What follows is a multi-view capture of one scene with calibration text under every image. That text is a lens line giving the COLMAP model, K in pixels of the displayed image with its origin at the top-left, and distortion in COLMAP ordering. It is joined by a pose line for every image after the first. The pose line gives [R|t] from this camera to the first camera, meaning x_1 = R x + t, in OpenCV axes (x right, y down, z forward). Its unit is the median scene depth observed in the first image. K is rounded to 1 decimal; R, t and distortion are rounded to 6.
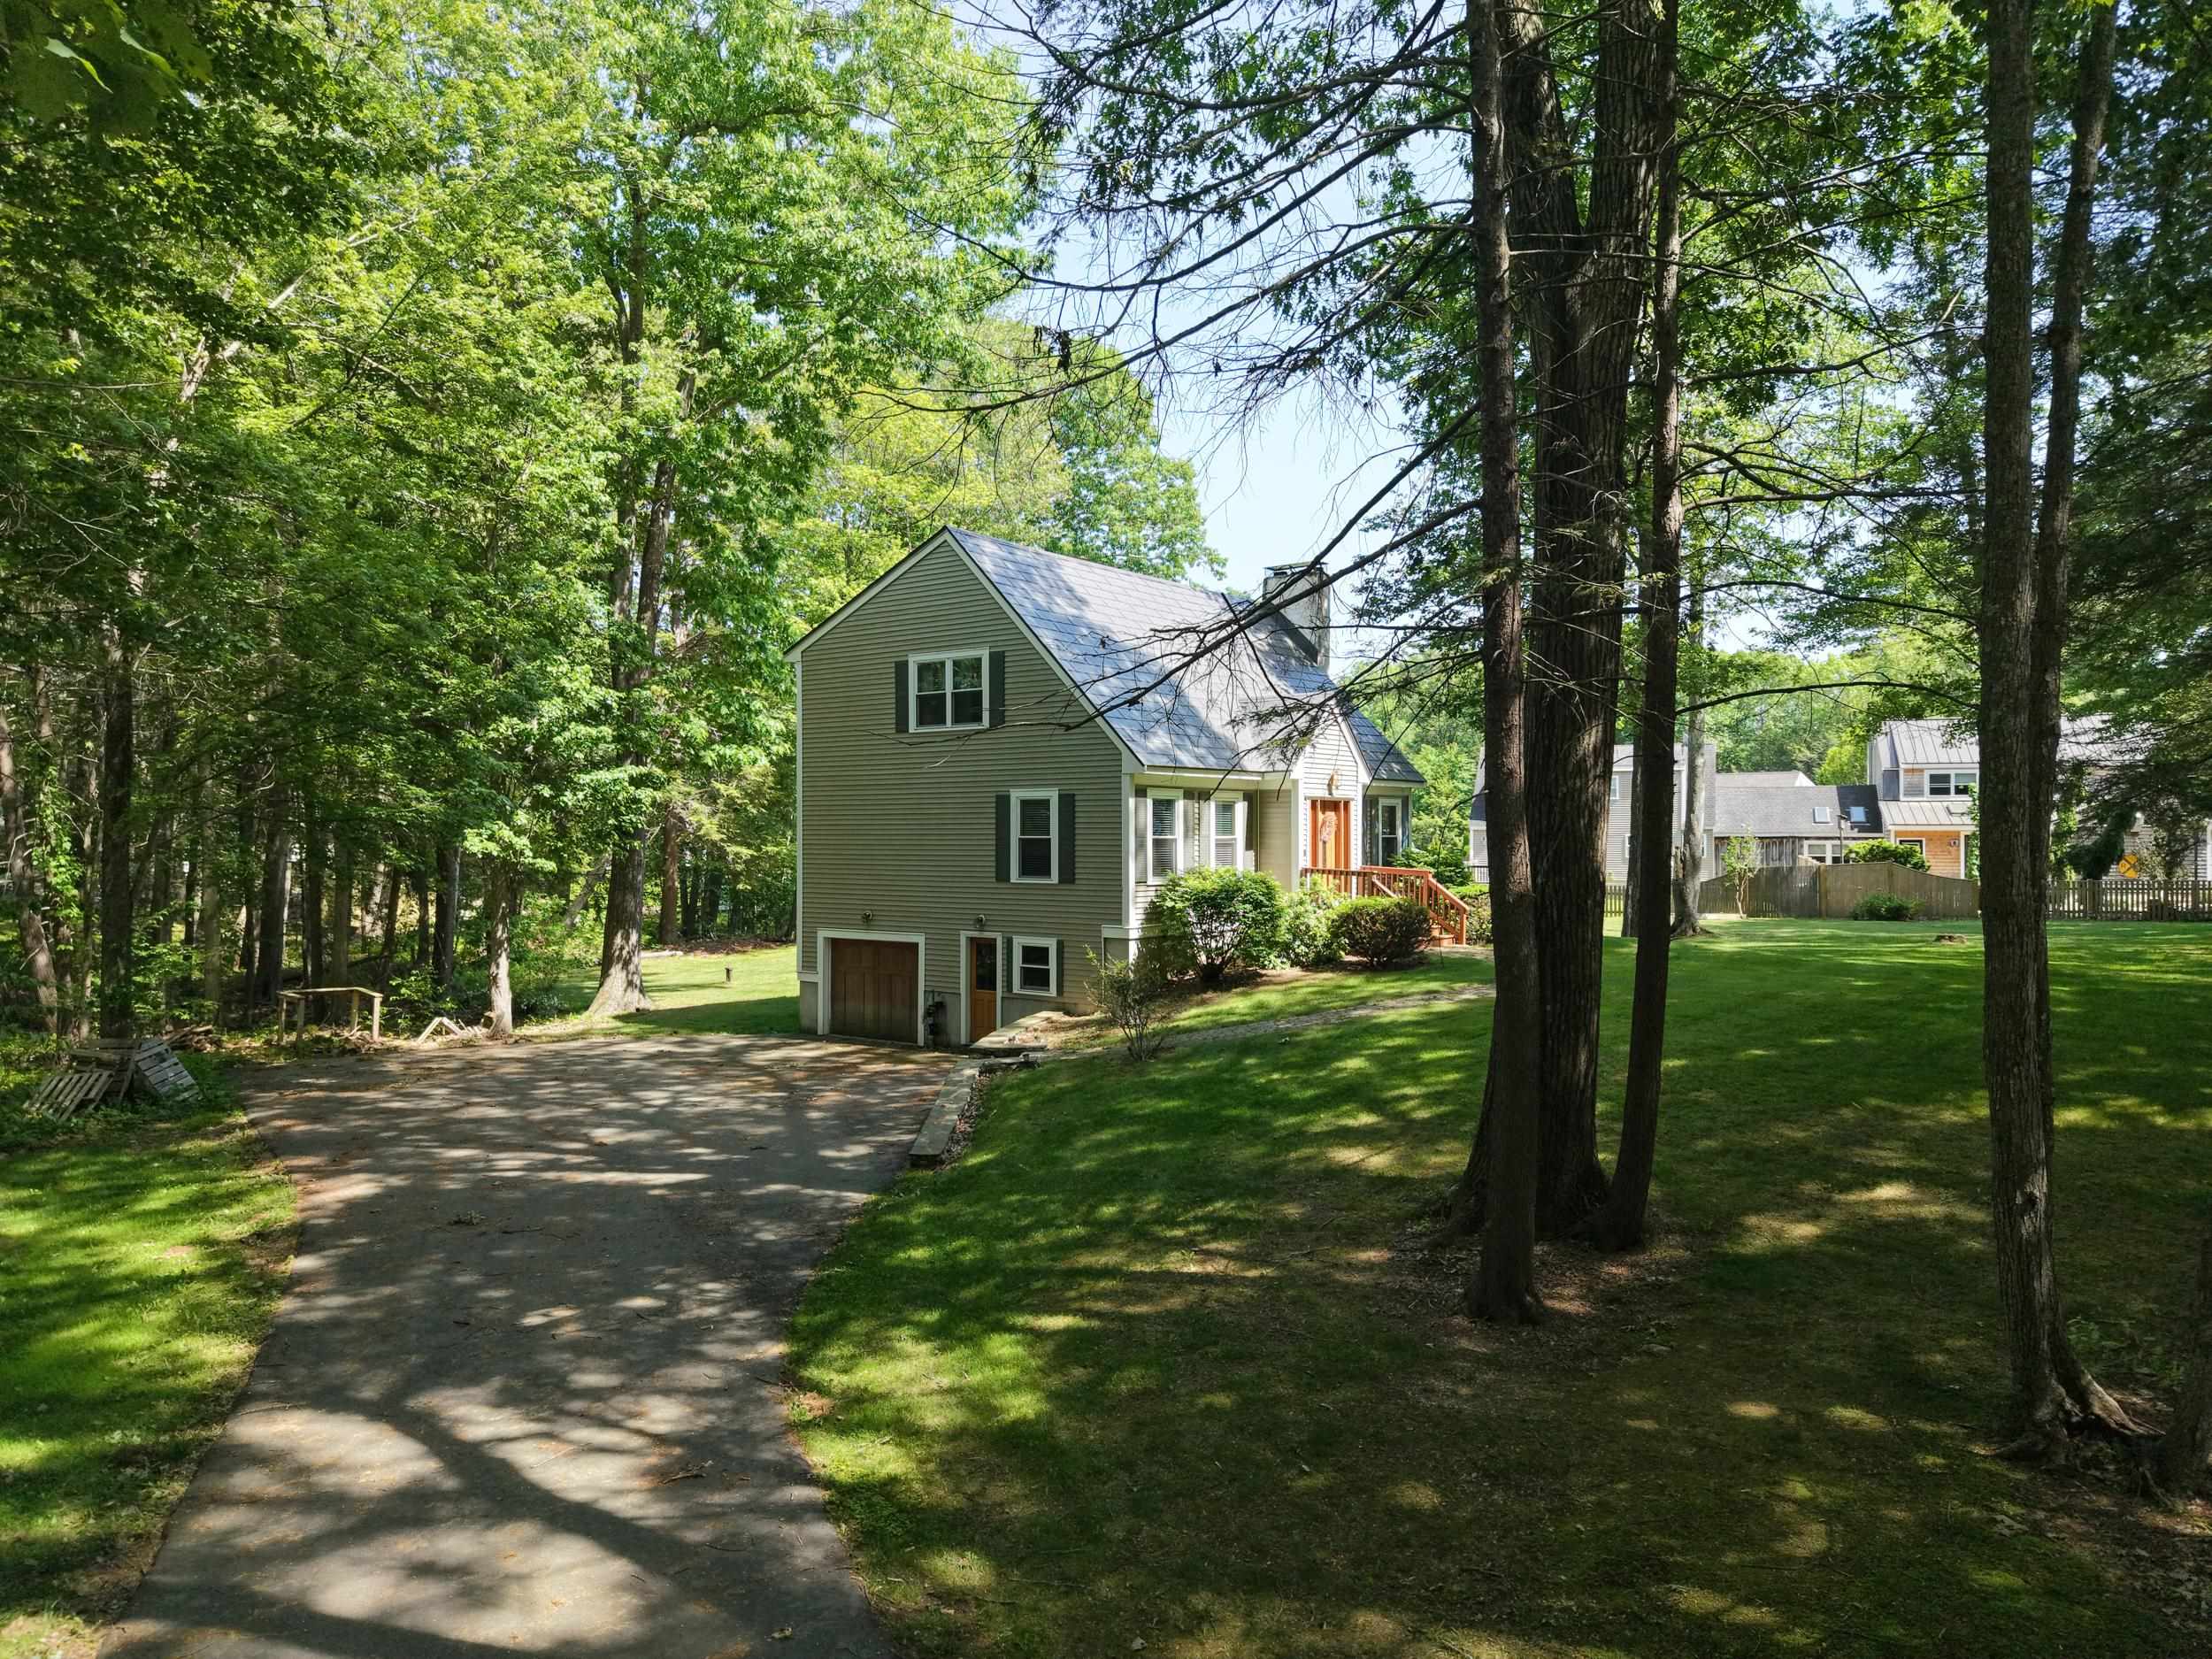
lens RADIAL K [[1514.1, 0, 1105.2], [0, 1514.1, 821.9], [0, 0, 1]] dist [-0.002426, -0.009790]
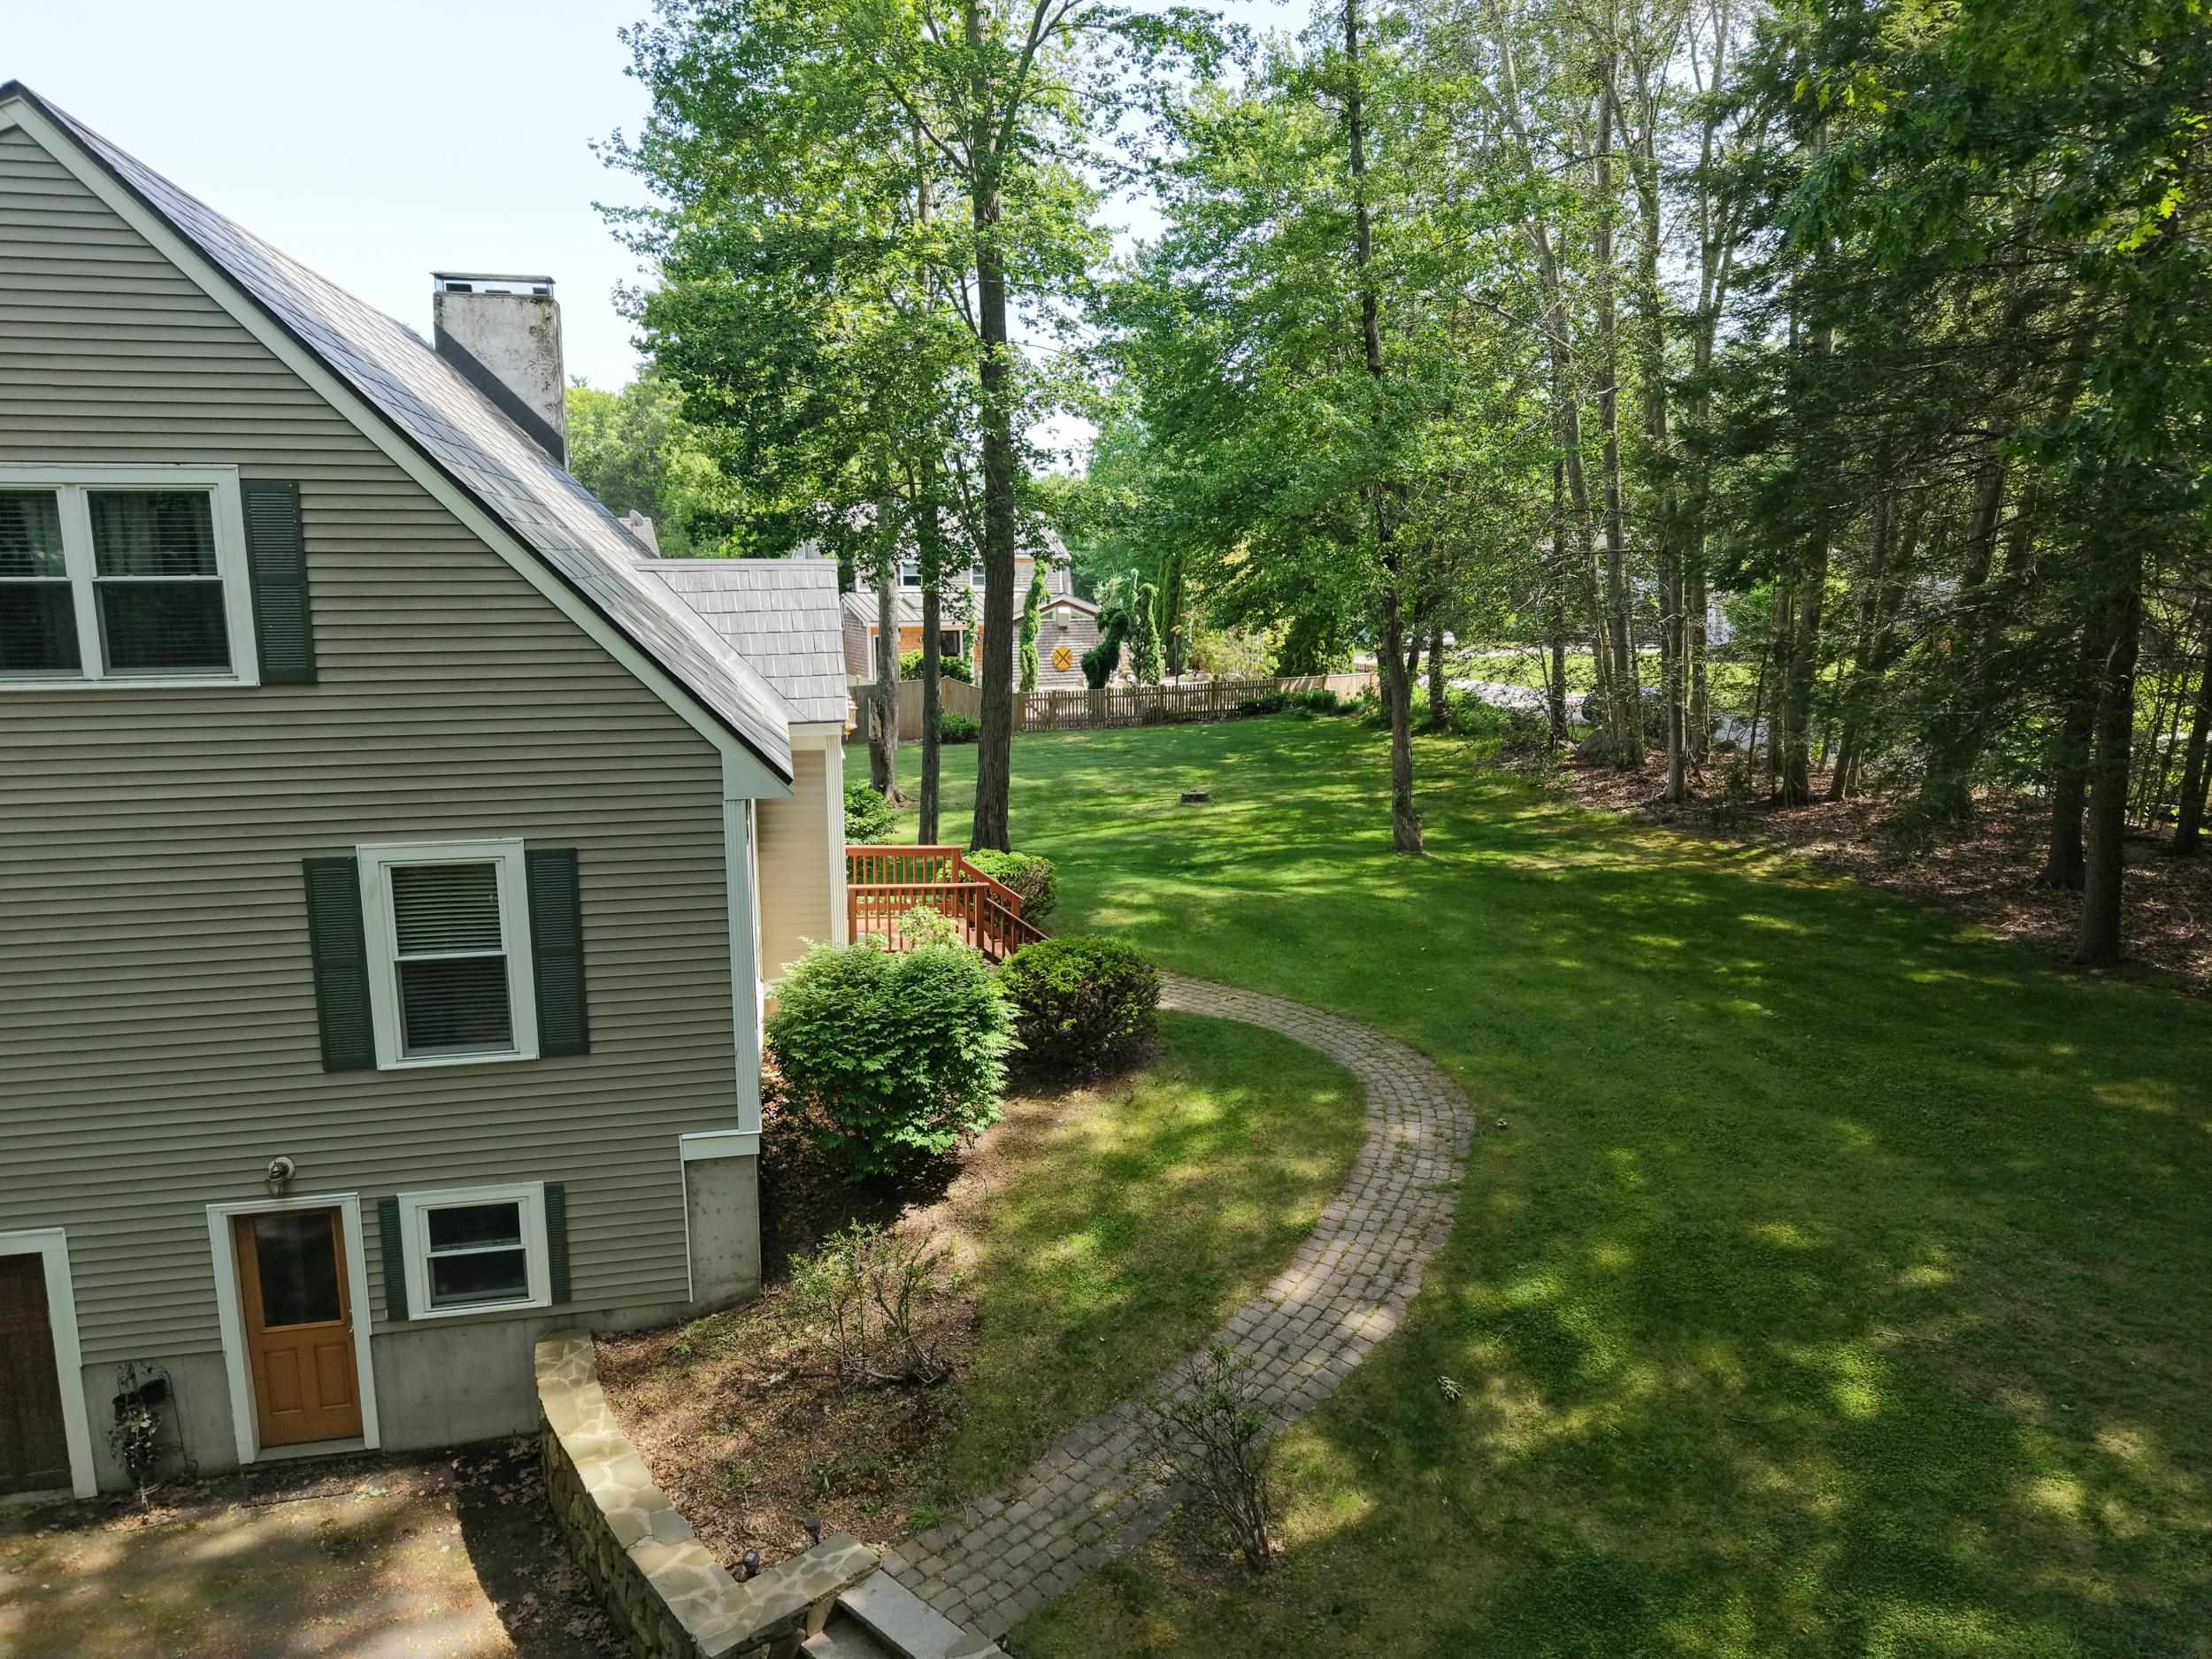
lens RADIAL K [[1514.1, 0, 1109.0], [0, 1514.1, 827.3], [0, 0, 1]] dist [-0.002426, -0.009790]
pose [[0.633413, -0.136985, 0.761592, -0.223006], [-0.001385, 0.984004, 0.178142, -0.089642], [-0.773813, -0.113892, 0.623091, 0.568954]]
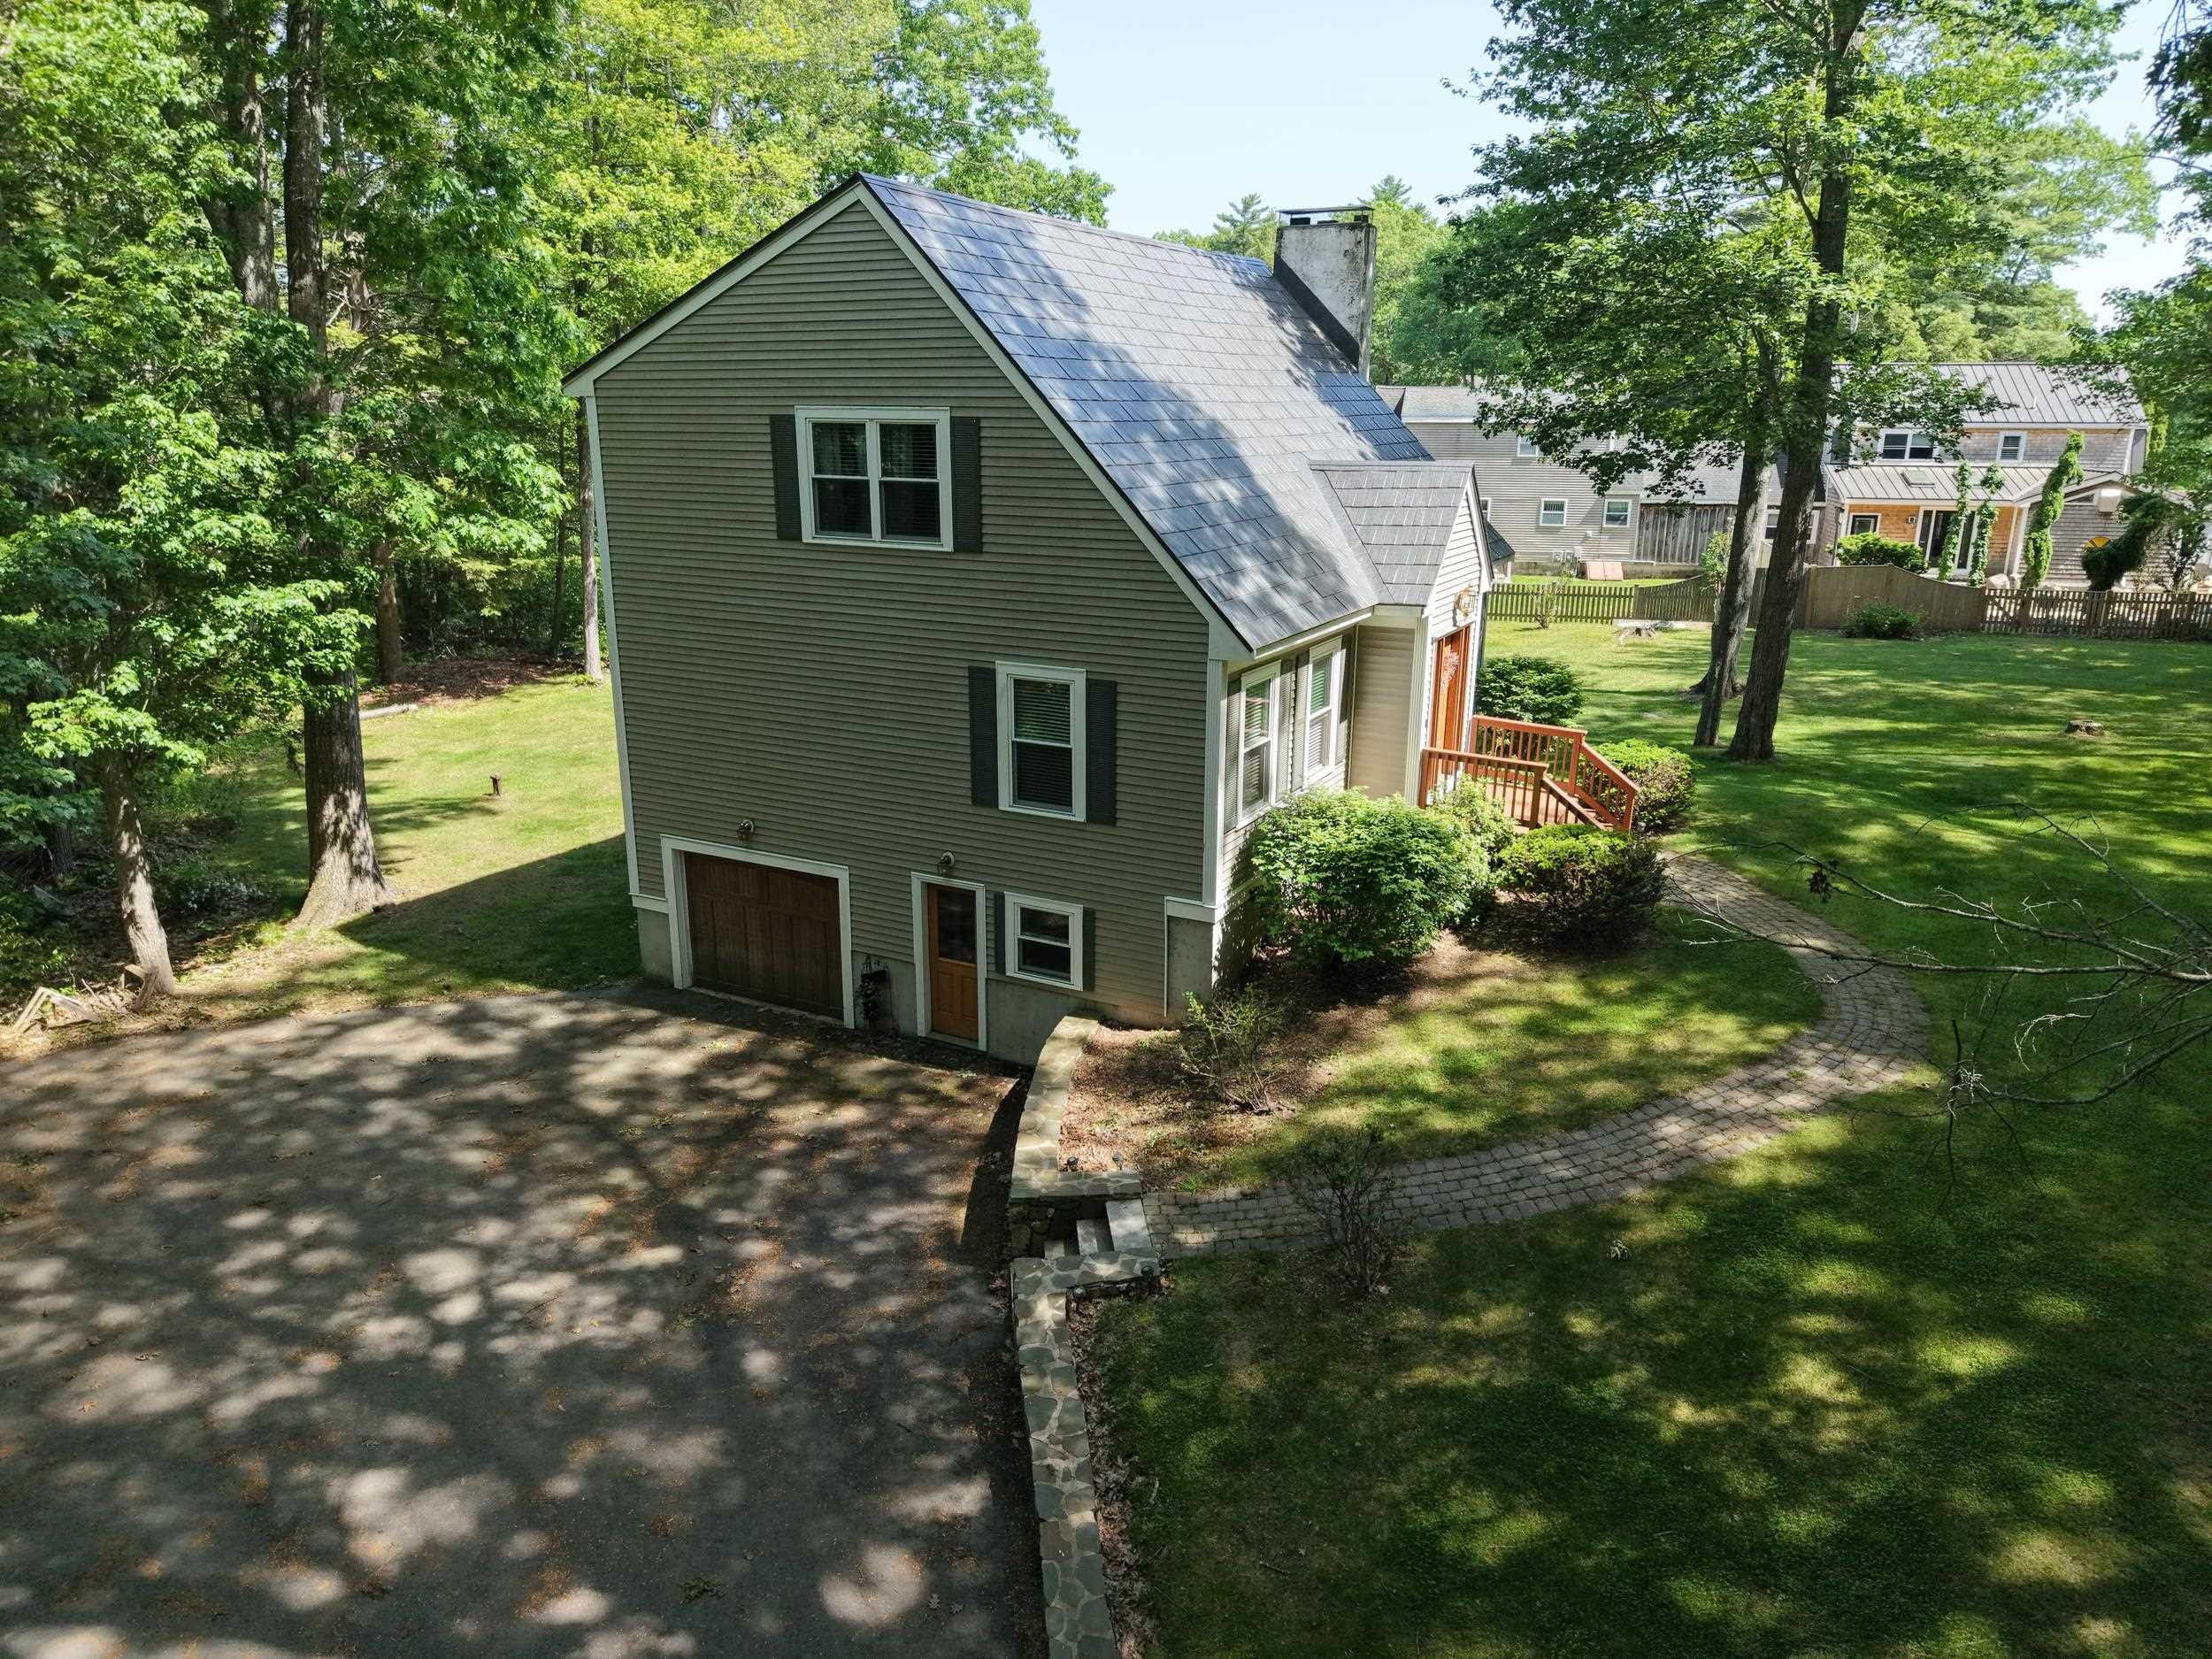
lens RADIAL K [[1514.1, 0, 1110.0], [0, 1514.1, 848.2], [0, 0, 1]] dist [-0.002426, -0.009790]
pose [[0.986415, -0.040497, 0.159204, -0.109800], [-0.007778, 0.956536, 0.291512, -0.117566], [-0.164089, -0.288790, 0.943226, 0.380147]]
